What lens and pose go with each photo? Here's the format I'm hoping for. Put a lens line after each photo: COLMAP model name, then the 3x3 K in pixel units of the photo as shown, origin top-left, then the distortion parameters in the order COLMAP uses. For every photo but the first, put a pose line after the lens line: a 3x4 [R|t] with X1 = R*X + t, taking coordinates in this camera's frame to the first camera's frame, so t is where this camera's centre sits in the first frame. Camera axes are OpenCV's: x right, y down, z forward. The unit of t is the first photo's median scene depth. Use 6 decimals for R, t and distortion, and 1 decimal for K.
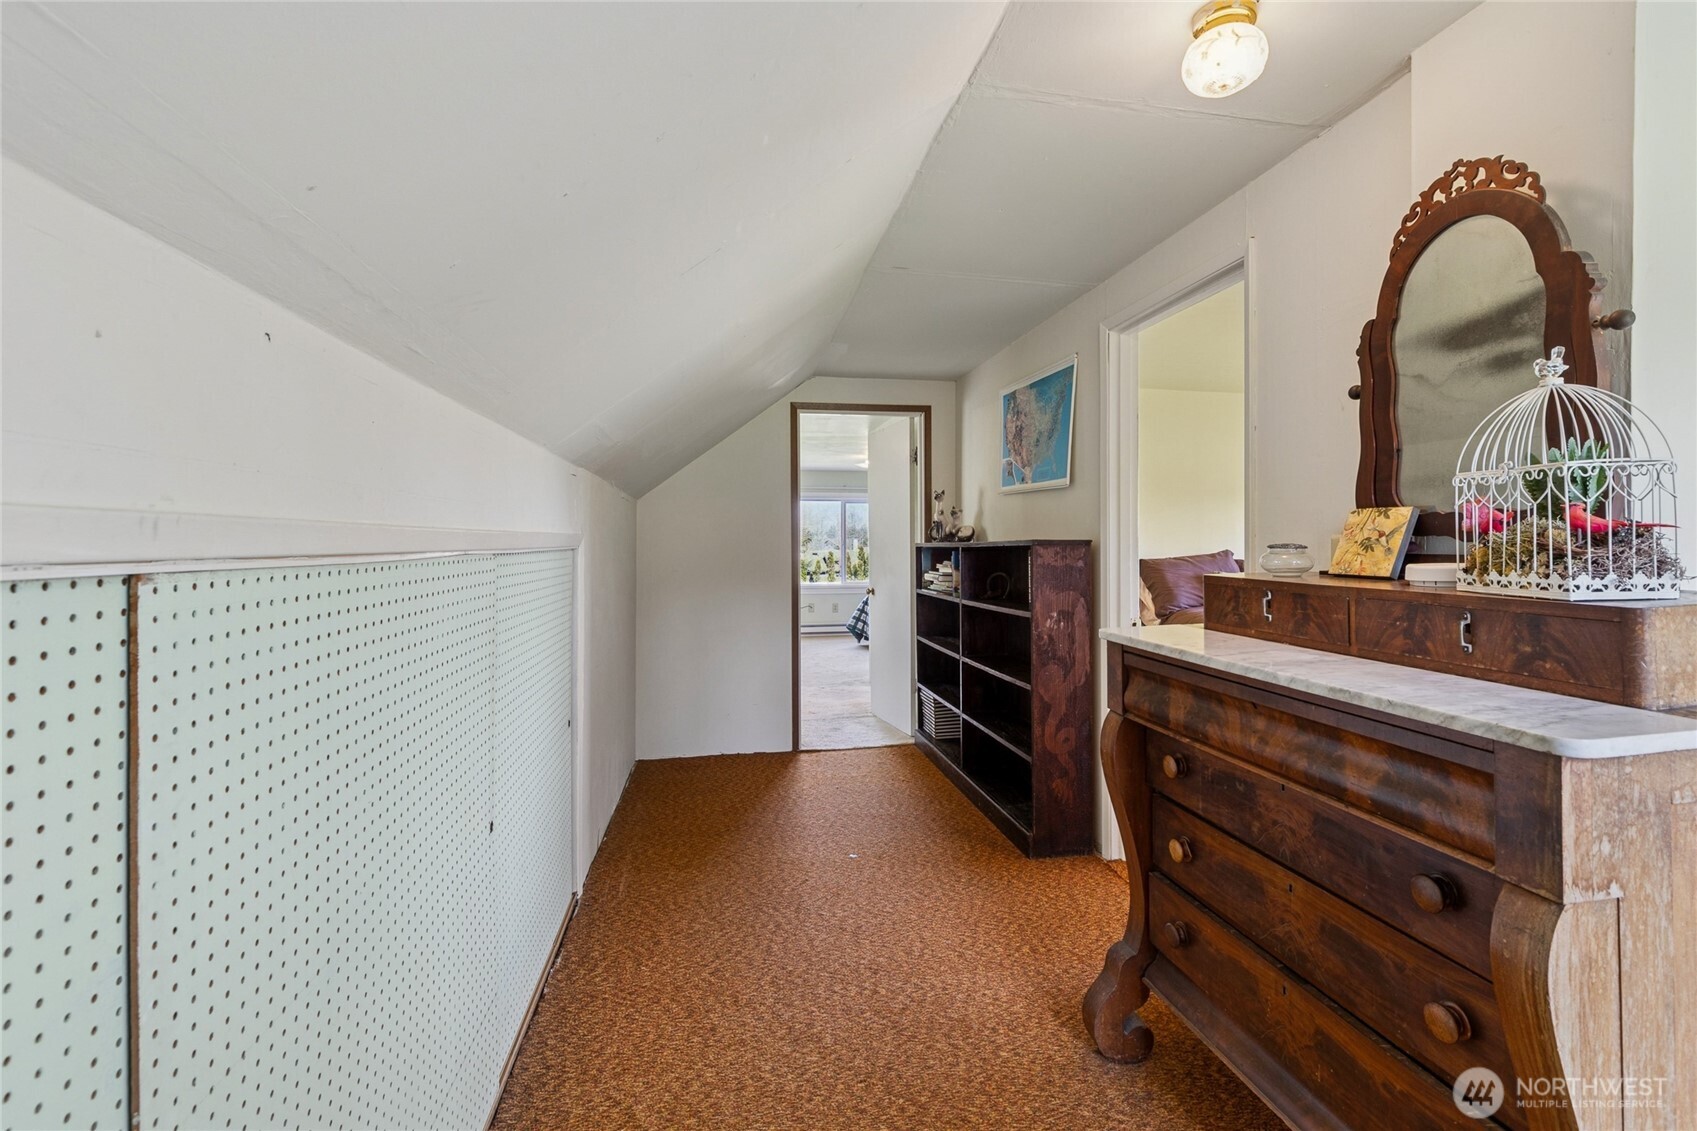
lens RADIAL K [[777.7, 0, 848.9], [0, 777.7, 554.7], [0, 0, 1]] dist [0.000383, -0.000005]
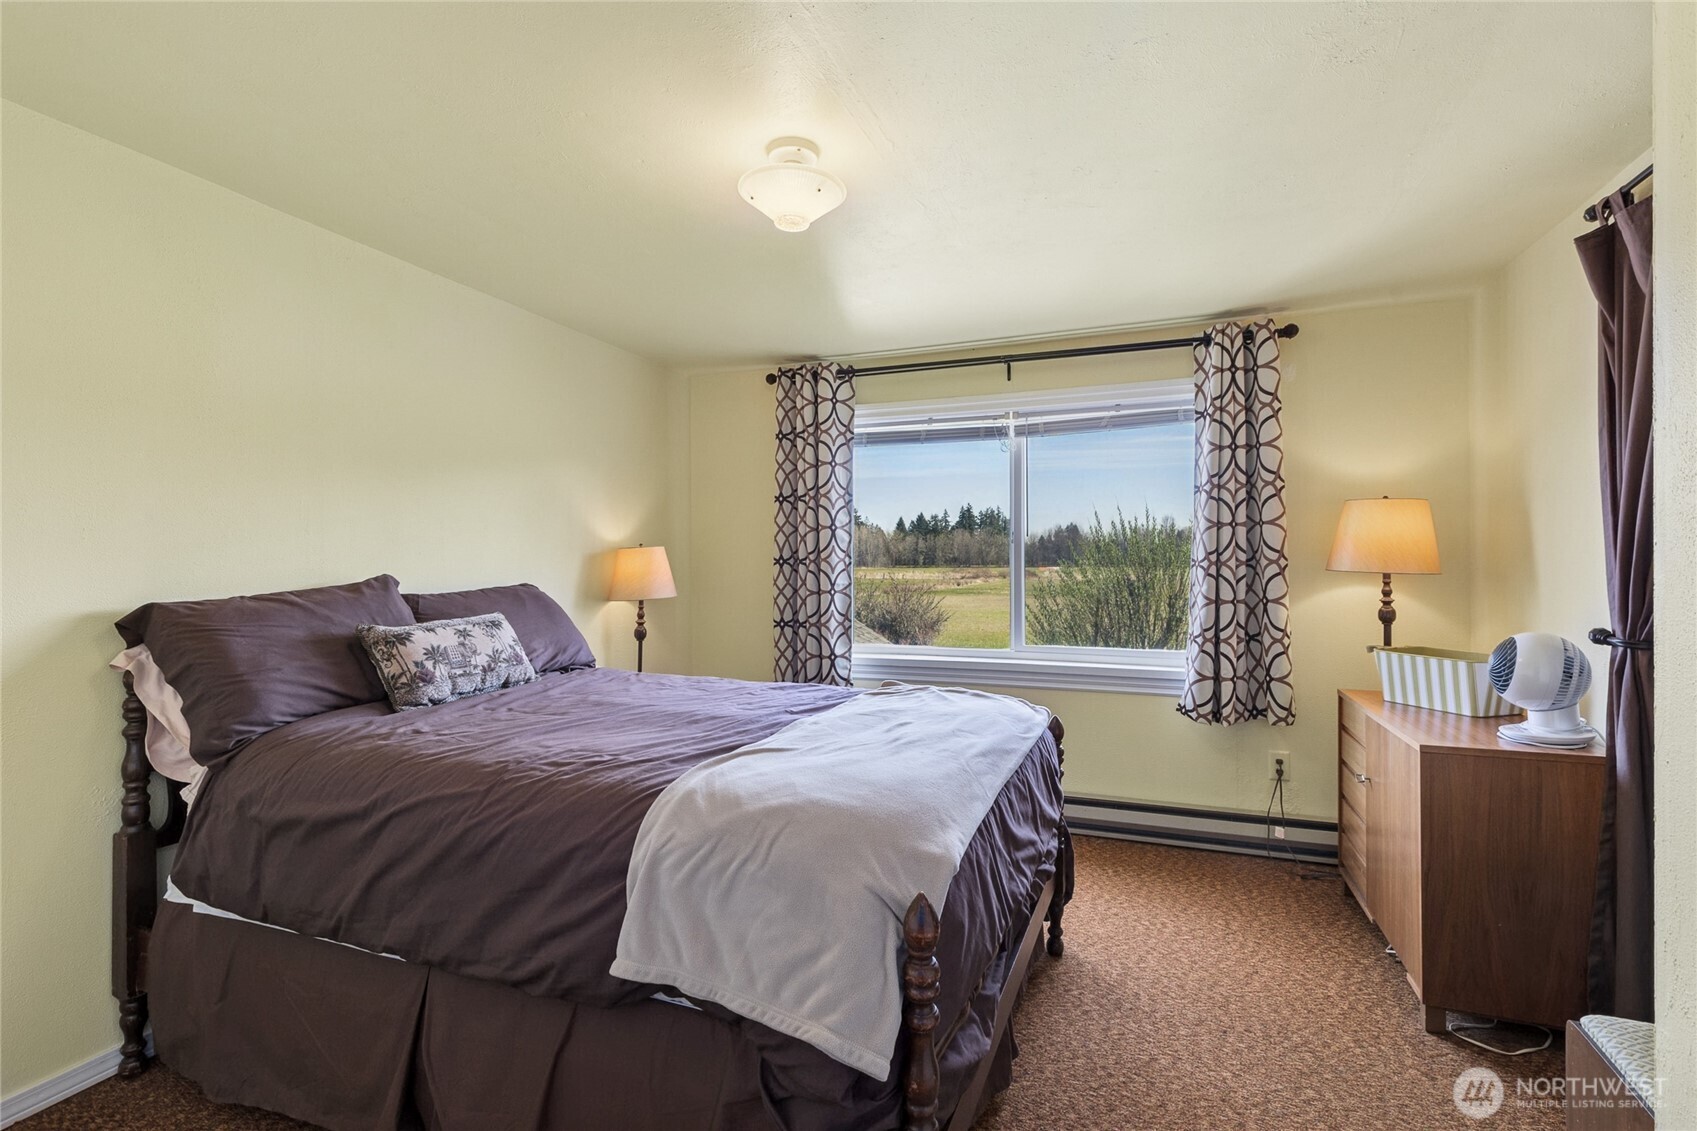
lens RADIAL K [[777.7, 0, 849.1], [0, 777.7, 564.7], [0, 0, 1]] dist [0.000383, -0.000005]
pose [[0.522955, -0.001594, 0.852359, 0.218148], [0.004985, 0.999987, -0.001188, -0.010129], [-0.852346, 0.004870, 0.522956, 0.485825]]
